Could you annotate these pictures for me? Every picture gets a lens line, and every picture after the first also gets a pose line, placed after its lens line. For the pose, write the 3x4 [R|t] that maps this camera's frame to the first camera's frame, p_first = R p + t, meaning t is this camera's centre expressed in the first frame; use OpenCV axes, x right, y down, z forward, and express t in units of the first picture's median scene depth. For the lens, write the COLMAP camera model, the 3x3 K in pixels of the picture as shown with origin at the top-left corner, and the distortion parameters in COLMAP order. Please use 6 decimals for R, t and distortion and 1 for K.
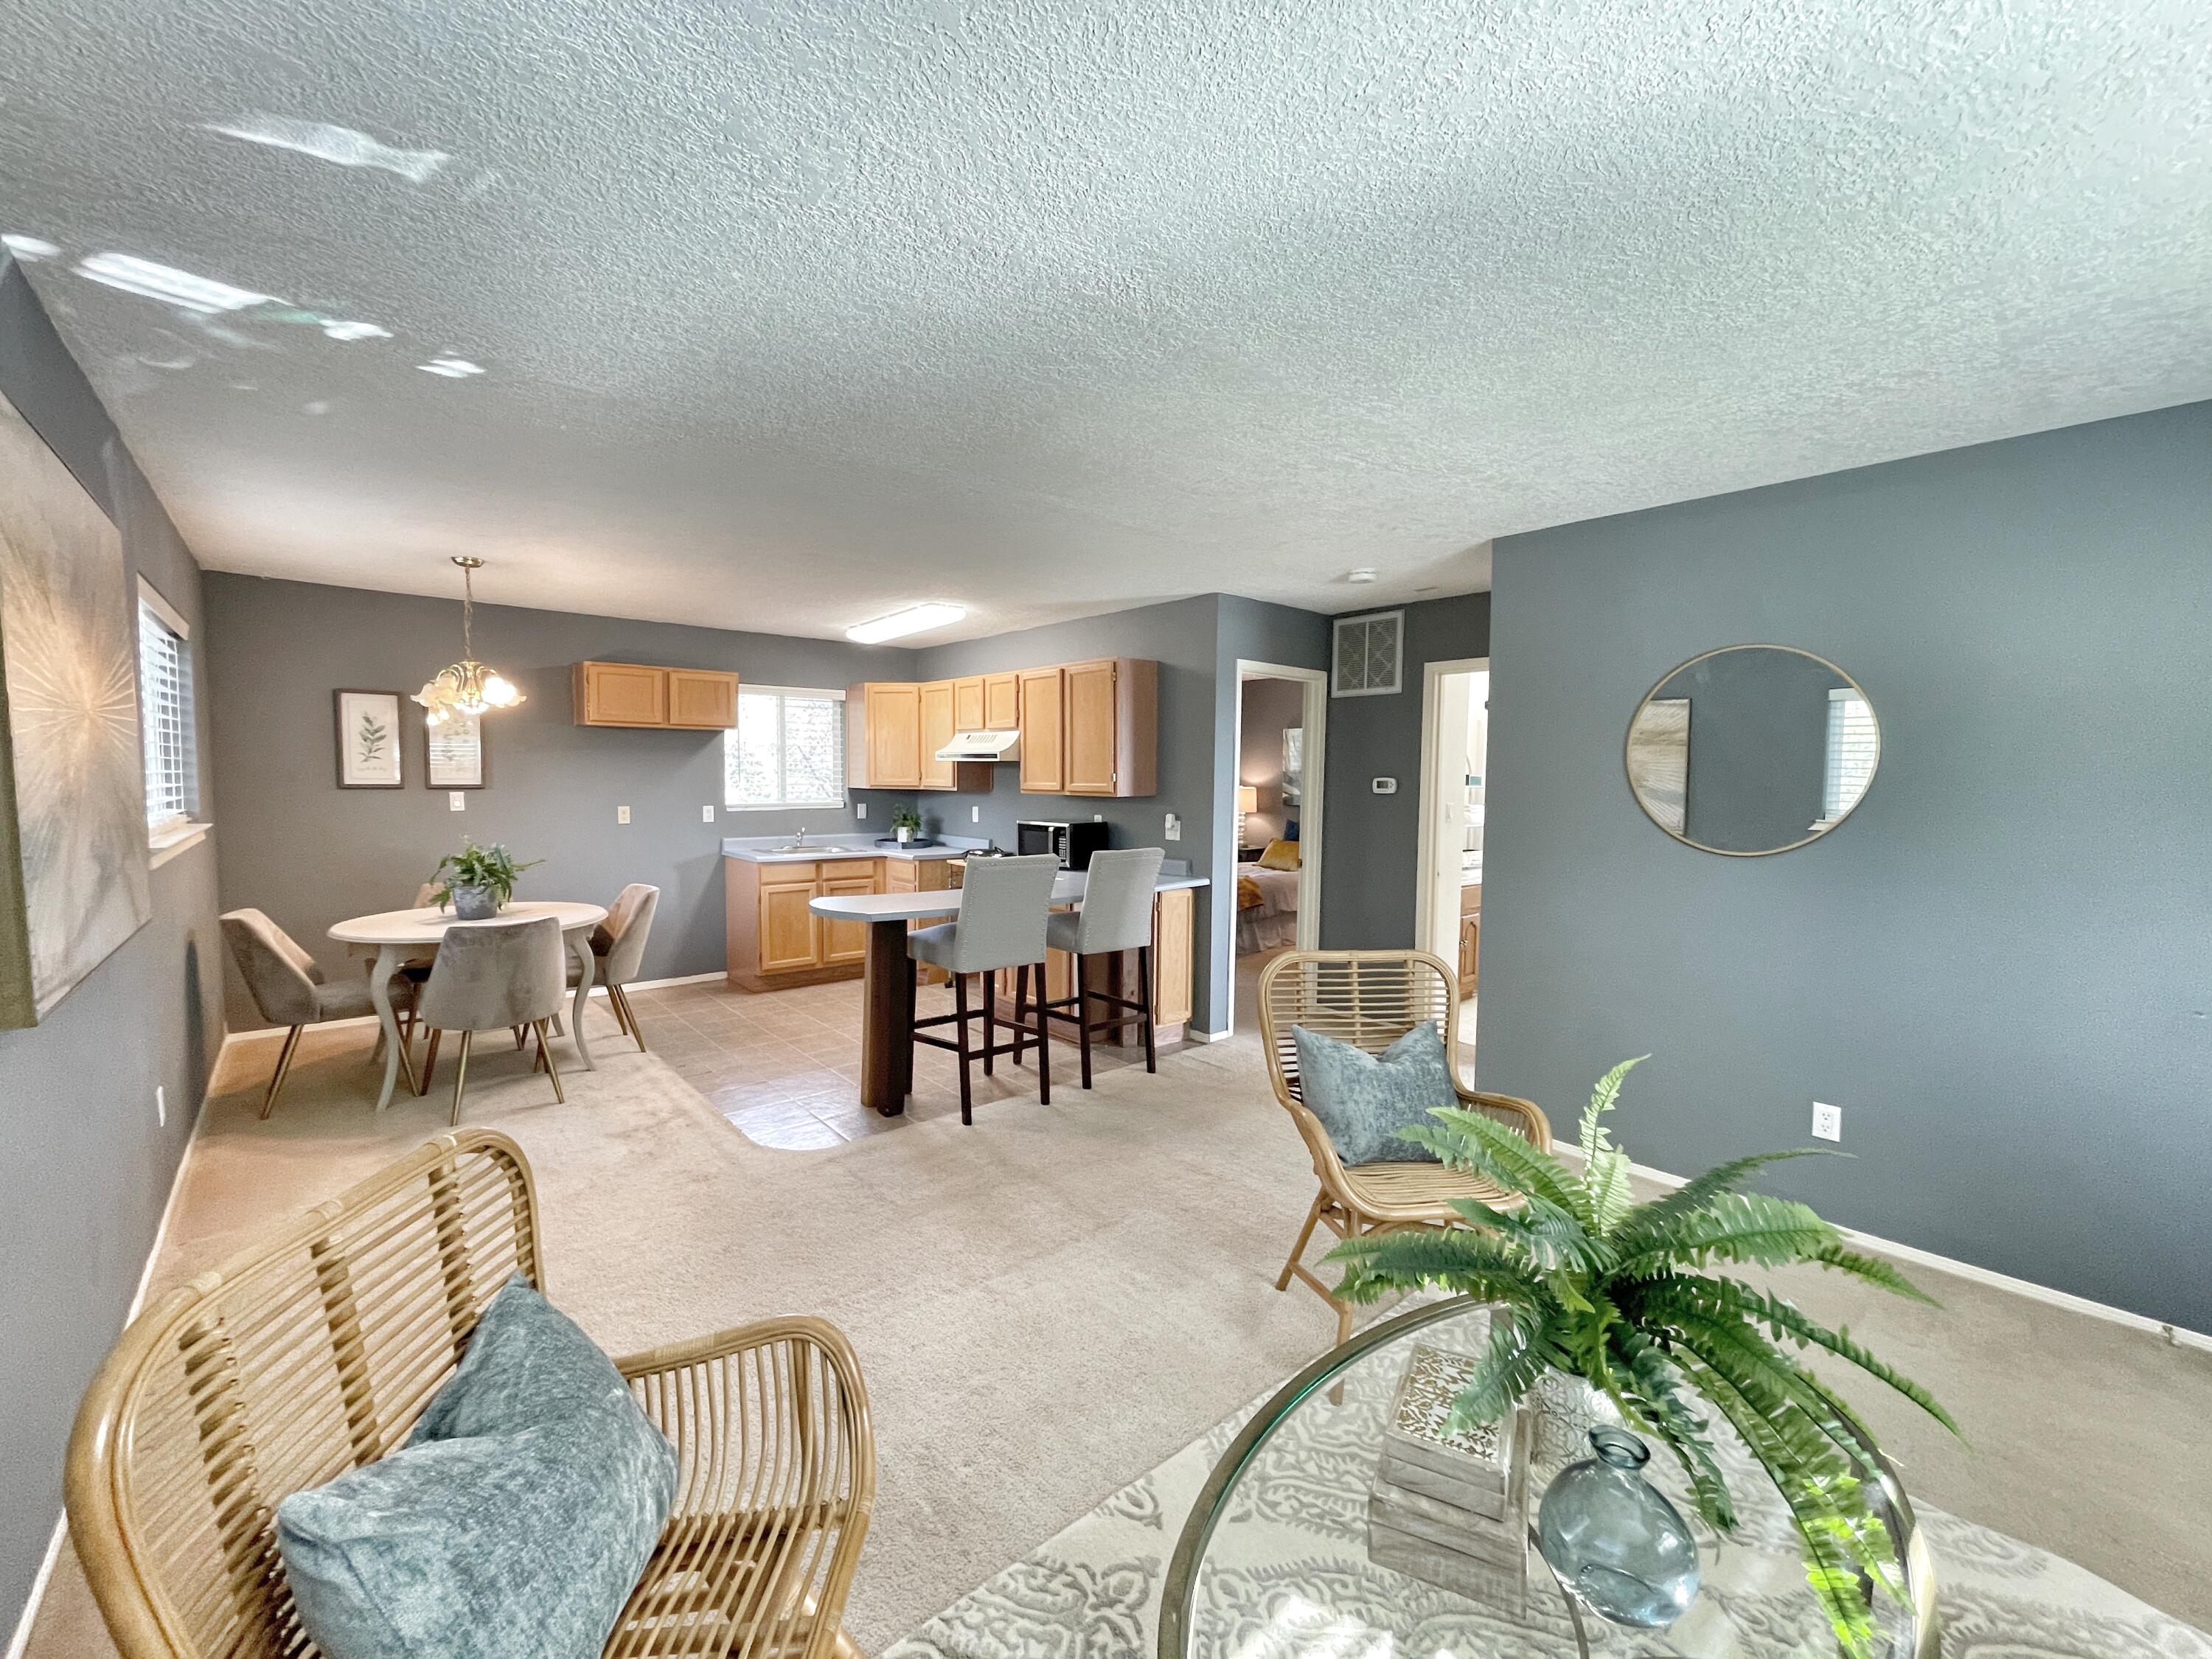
lens RADIAL K [[890.4, 0, 1093.0], [0, 890.4, 828.5], [0, 0, 1]] dist [-0.001007, -0.000357]
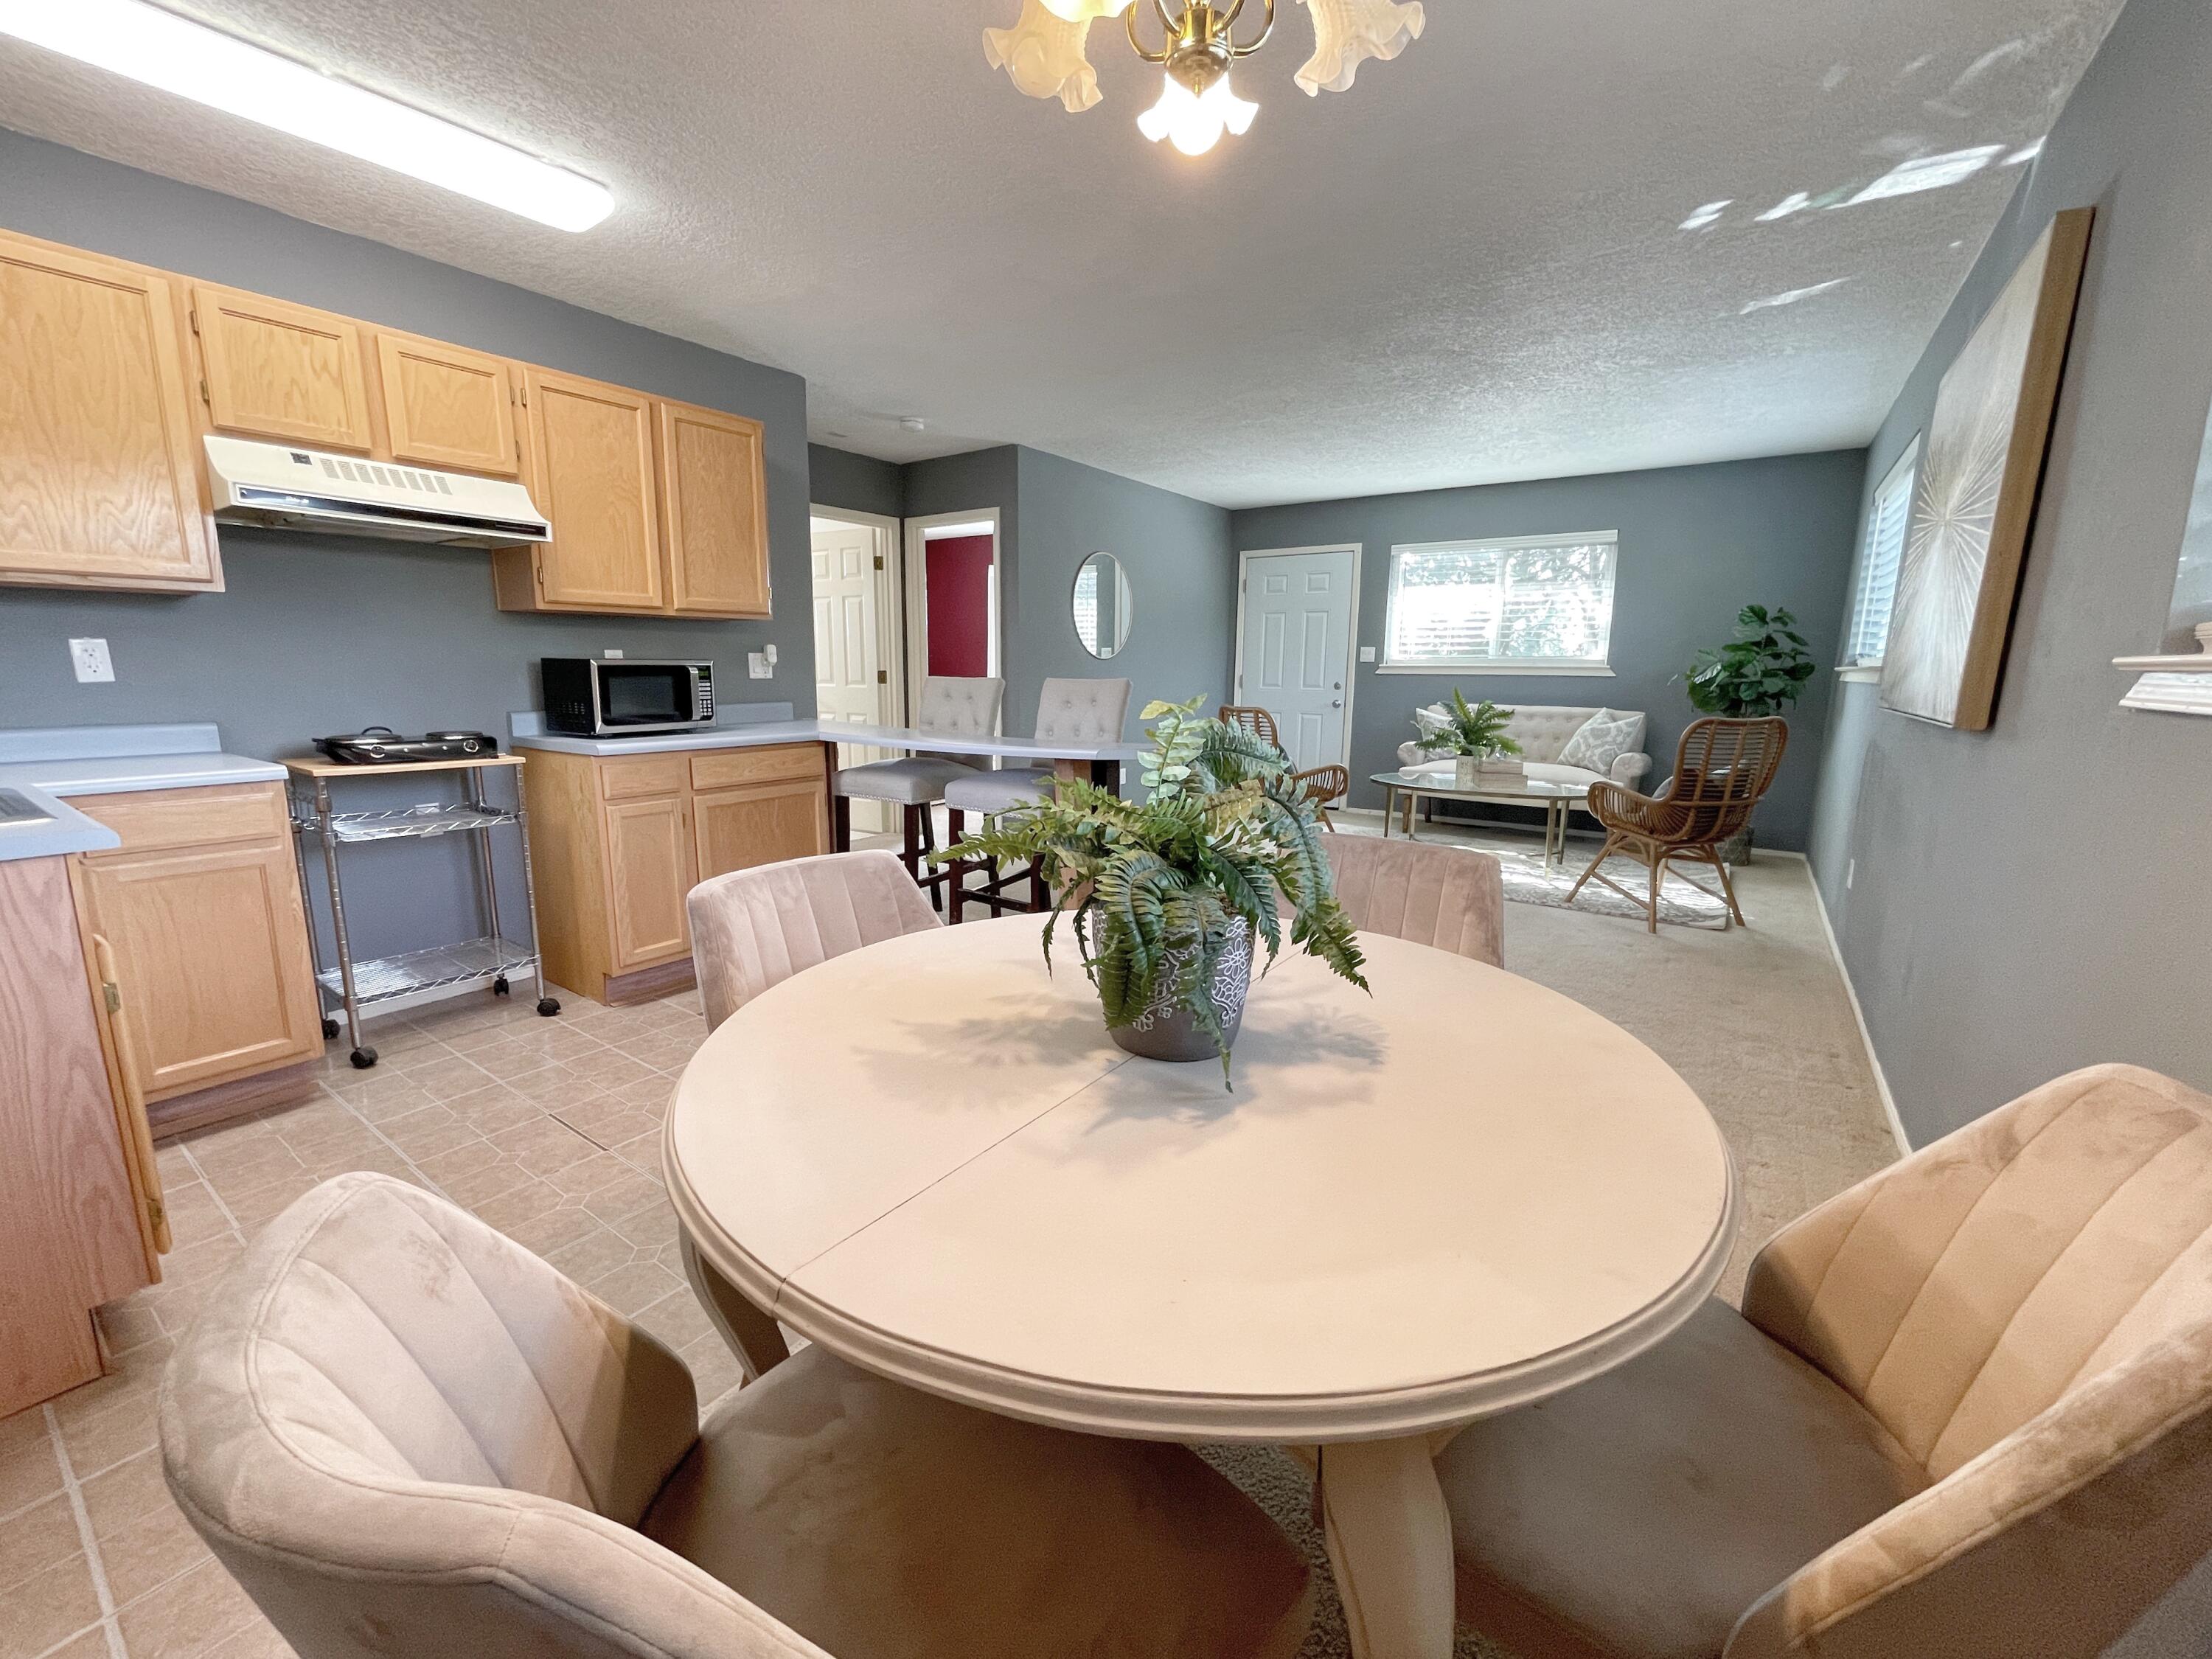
lens RADIAL K [[890.4, 0, 1093.0], [0, 890.4, 828.5], [0, 0, 1]] dist [-0.001007, -0.000357]
pose [[-0.236240, -0.182818, 0.954342, -0.764205], [0.050836, 0.978471, 0.200024, 0.000011], [-0.970364, 0.095769, -0.221861, 0.901671]]
